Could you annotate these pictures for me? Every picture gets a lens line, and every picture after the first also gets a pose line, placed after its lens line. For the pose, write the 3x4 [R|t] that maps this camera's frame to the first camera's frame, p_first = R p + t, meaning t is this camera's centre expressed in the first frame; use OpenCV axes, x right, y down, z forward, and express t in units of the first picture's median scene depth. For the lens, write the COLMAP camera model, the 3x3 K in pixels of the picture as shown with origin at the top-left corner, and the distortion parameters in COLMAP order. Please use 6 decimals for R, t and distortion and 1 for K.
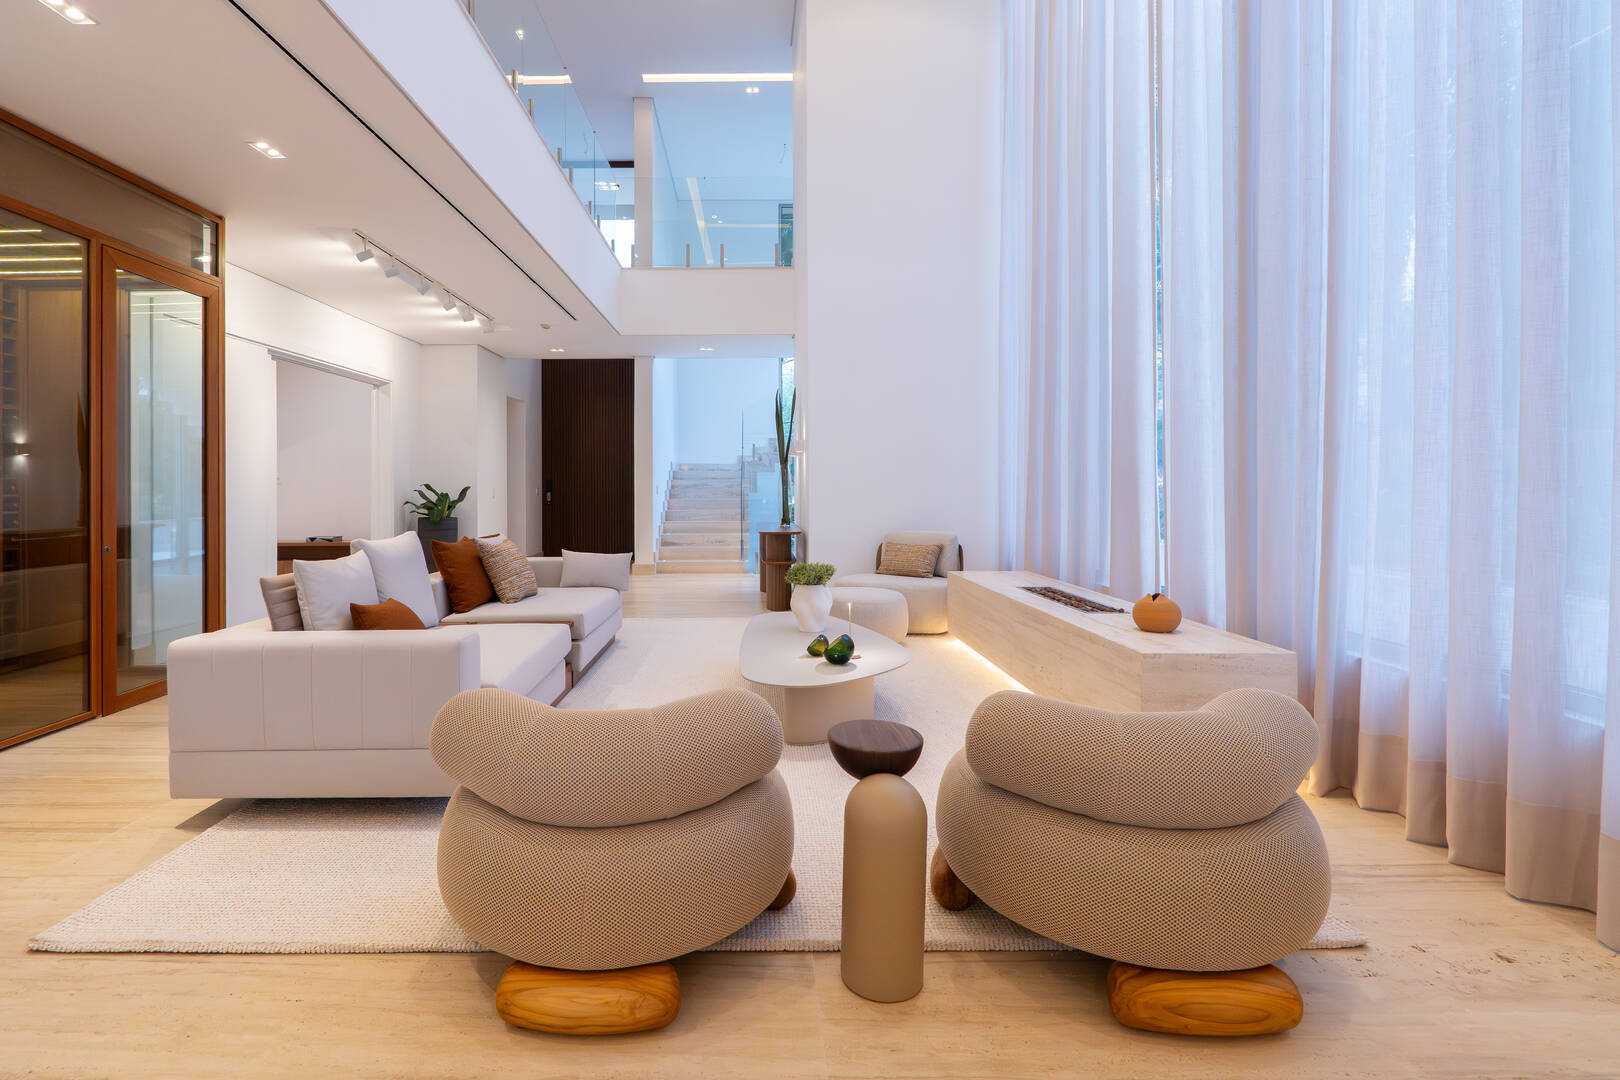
lens RADIAL K [[765.5, 0, 751.4], [0, 765.5, 475.7], [0, 0, 1]] dist [-0.003584, -0.000587]
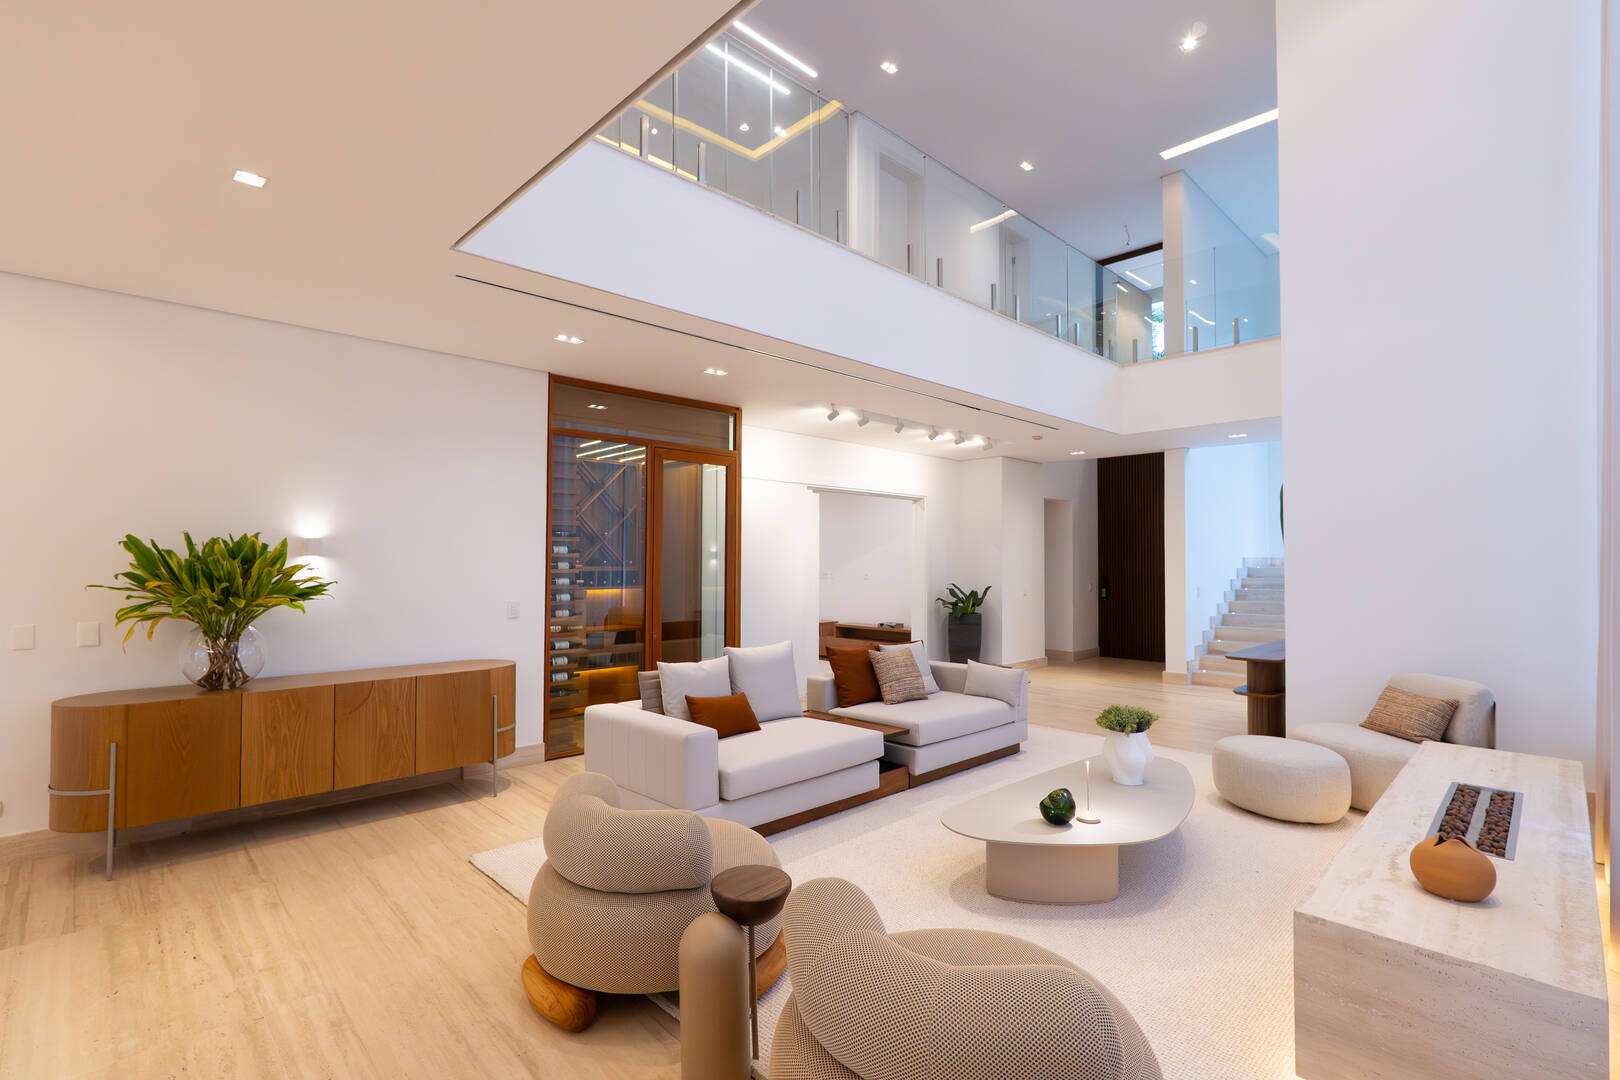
lens RADIAL K [[742.2, 0, 797.8], [0, 742.2, 539.8], [0, 0, 1]] dist [-0.001462, -0.000359]
pose [[0.700143, -0.019132, -0.713746, 0.275197], [0.005157, 0.999750, -0.021740, -0.042072], [0.713984, 0.011540, 0.700067, 0.068302]]
